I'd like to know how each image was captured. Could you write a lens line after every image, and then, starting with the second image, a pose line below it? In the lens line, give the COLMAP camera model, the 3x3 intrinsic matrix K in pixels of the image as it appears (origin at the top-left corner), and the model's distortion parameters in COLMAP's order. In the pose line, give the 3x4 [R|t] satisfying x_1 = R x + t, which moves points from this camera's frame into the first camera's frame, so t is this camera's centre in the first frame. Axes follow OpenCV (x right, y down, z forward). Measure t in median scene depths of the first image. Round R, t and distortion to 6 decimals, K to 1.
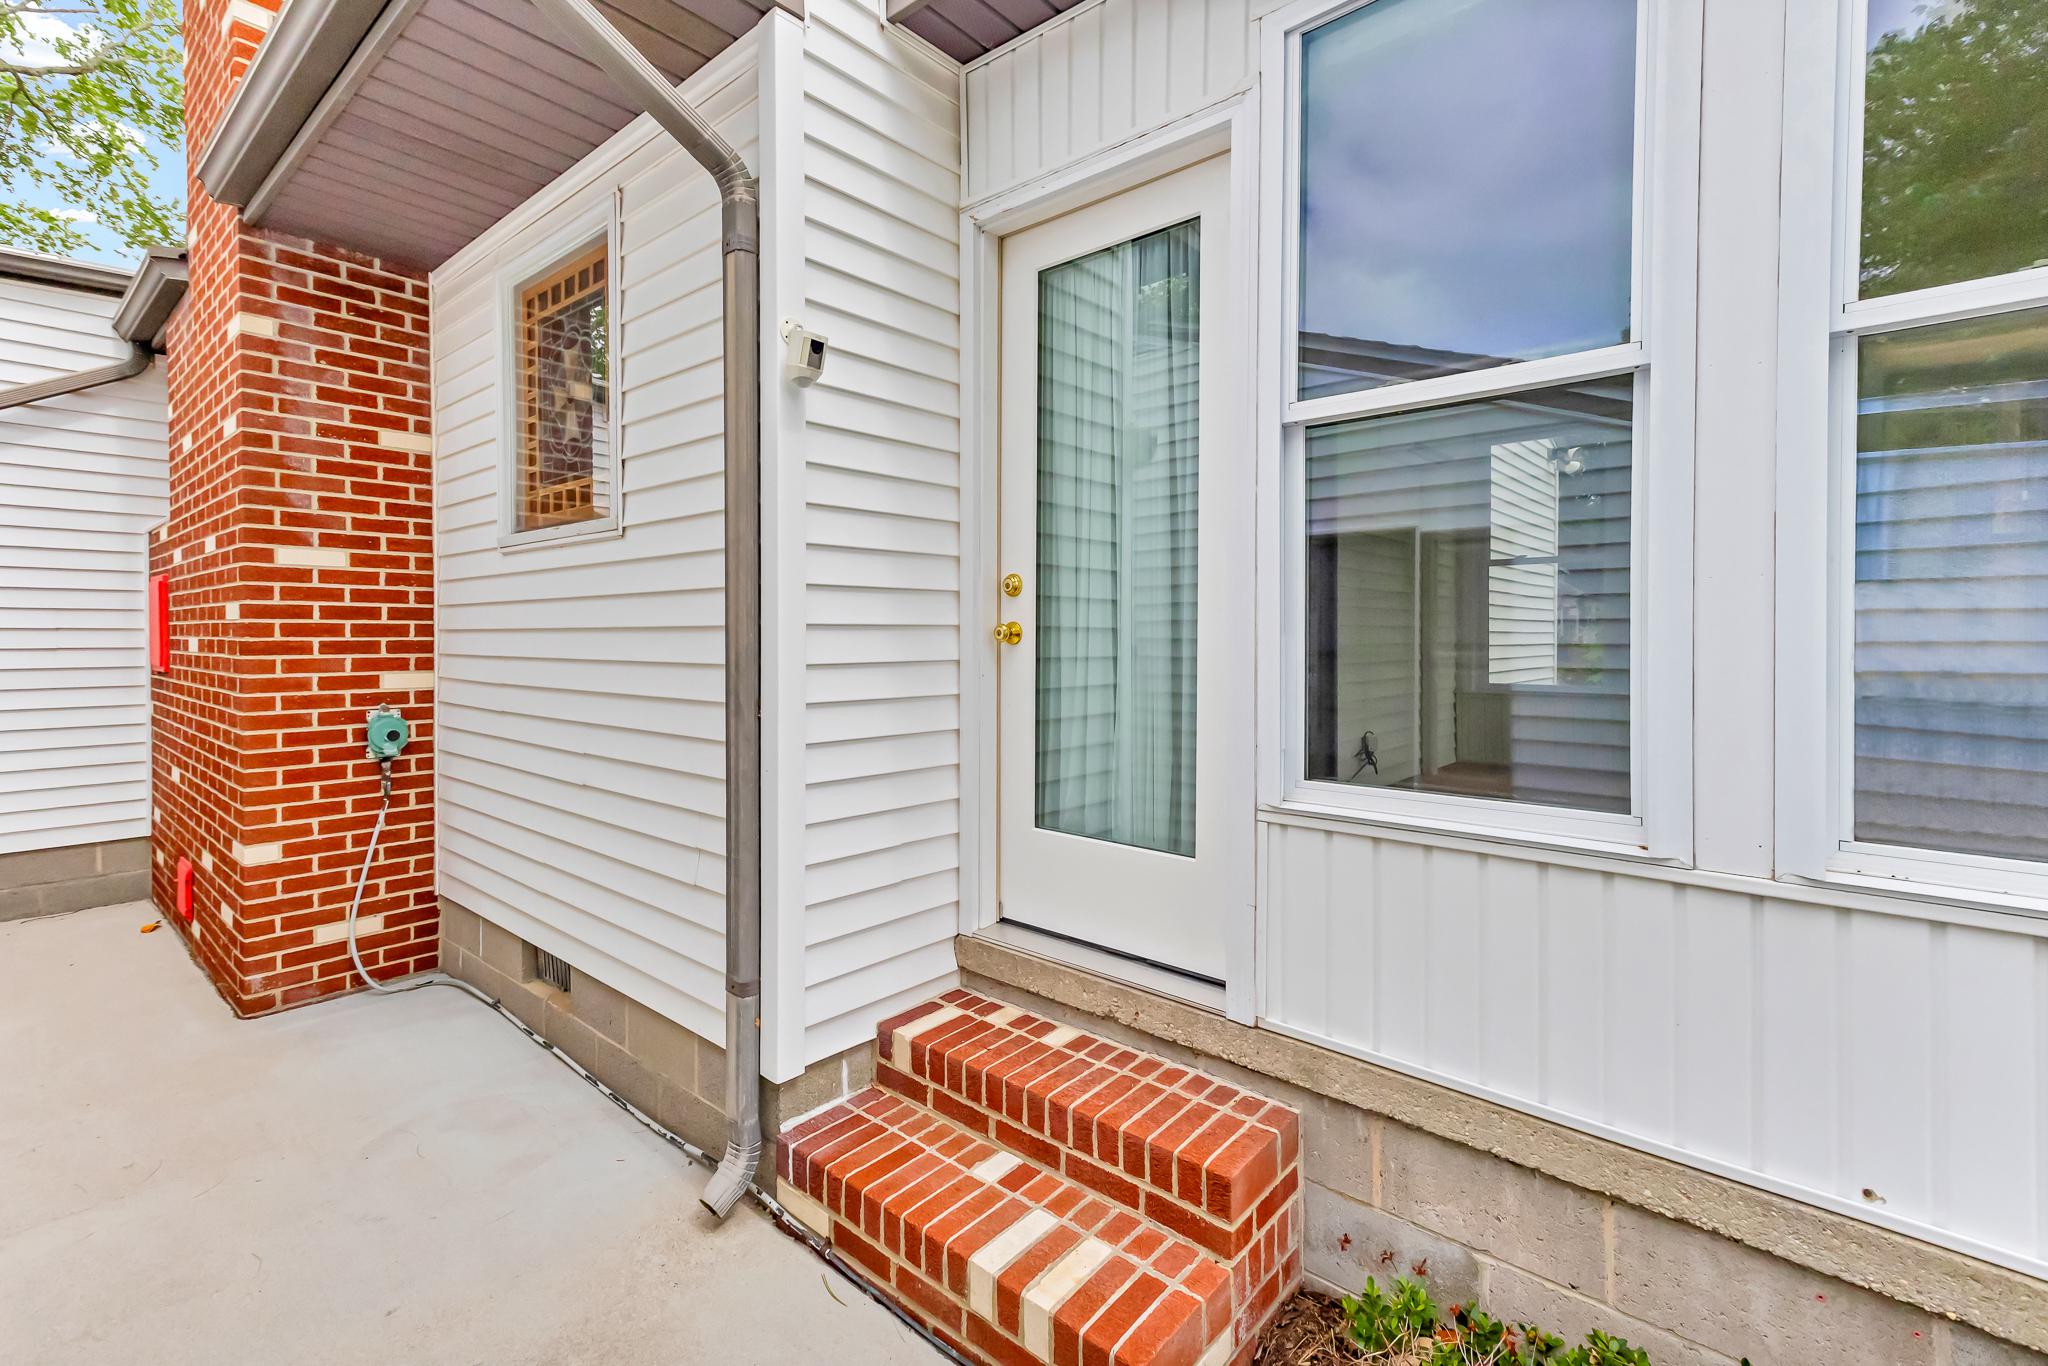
lens RADIAL K [[935.6, 0, 1011.5], [0, 935.6, 657.6], [0, 0, 1]] dist [0.016336, 0.000464]
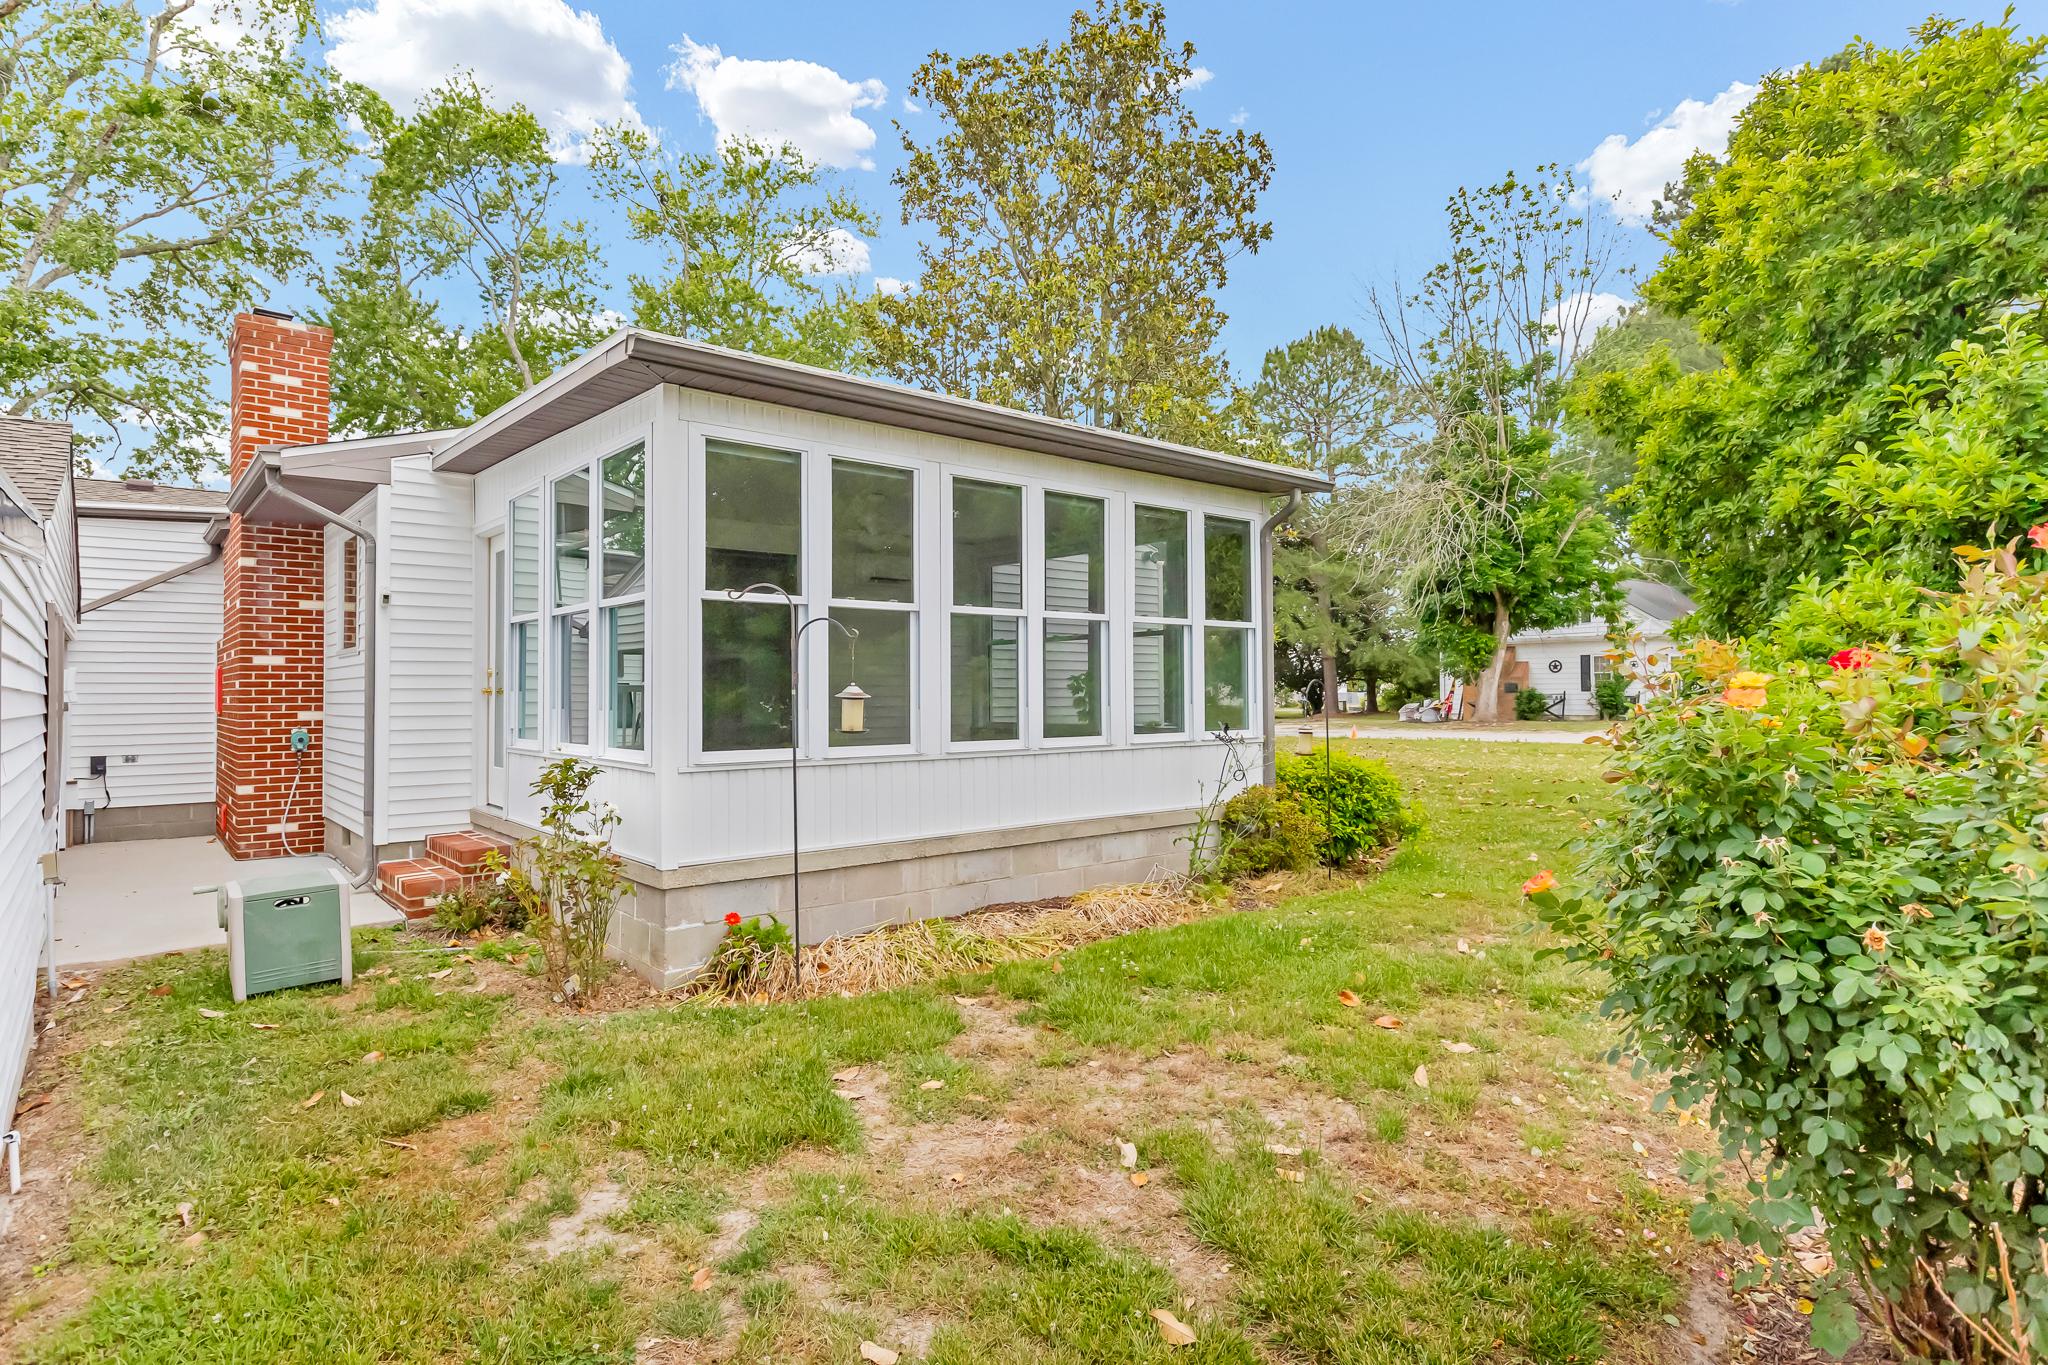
lens RADIAL K [[1115.2, 0, 1024.0], [0, 1115.2, 682.5], [0, 0, 1]] dist [0.000385, -0.000949]
pose [[0.989240, -0.005342, -0.146207, 1.379069], [0.001235, 0.999602, -0.028171, 0.023494], [0.146299, 0.027688, 0.988853, -1.316756]]
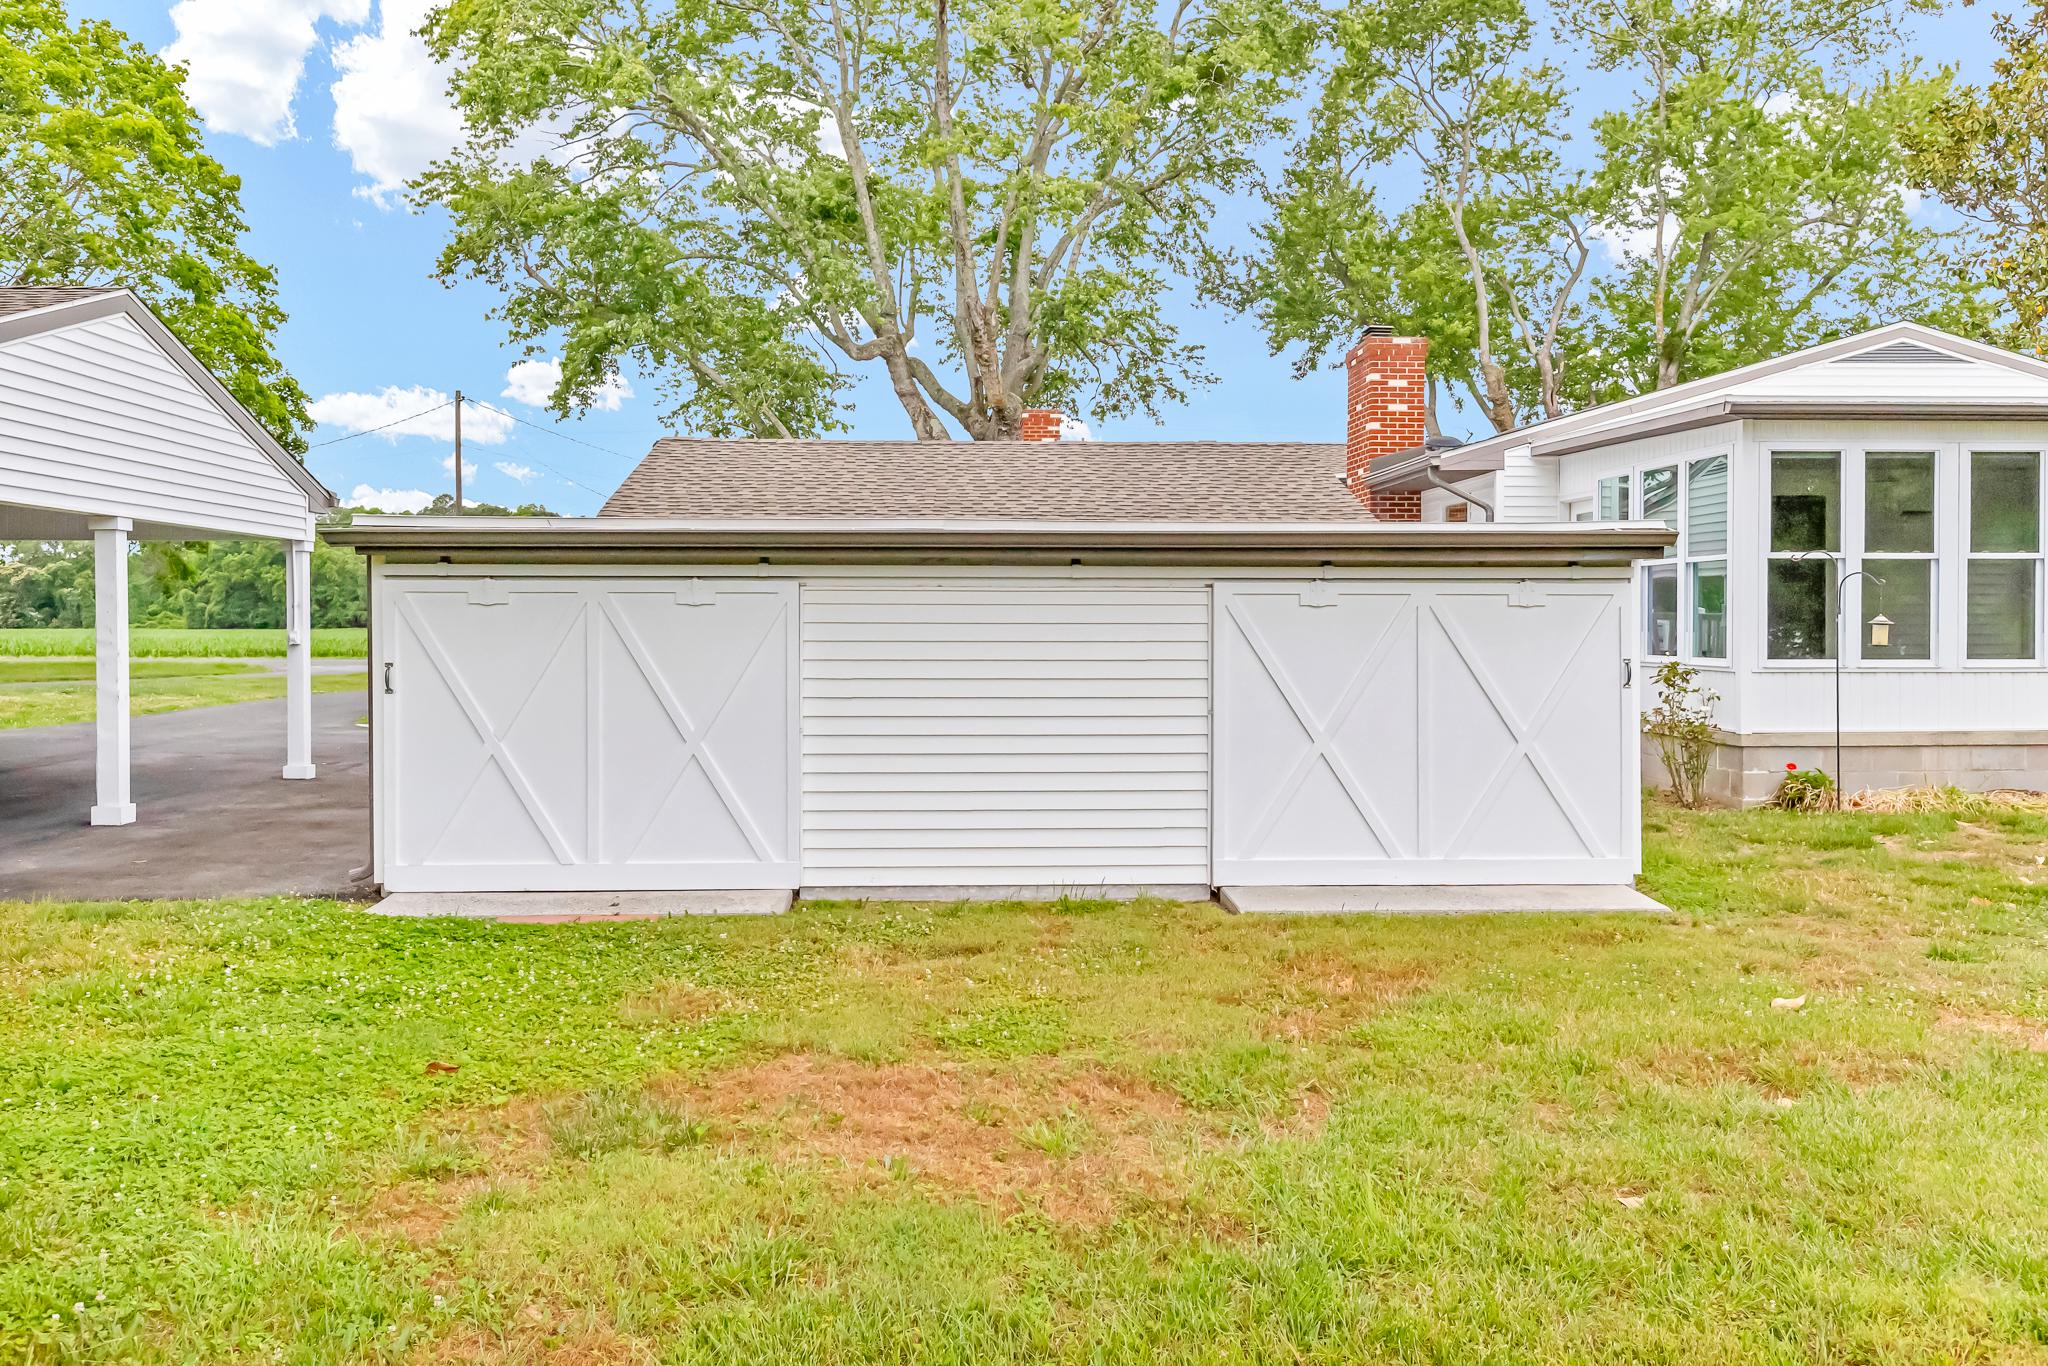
lens RADIAL K [[1611.2, 0, 1029.6], [0, 1611.2, 648.1], [0, 0, 1]] dist [0.064818, -0.062300]
pose [[0.704949, 0.007650, -0.709216, 1.961133], [-0.010054, 0.999949, 0.000792, 0.058412], [0.709186, 0.006572, 0.704991, -3.105212]]
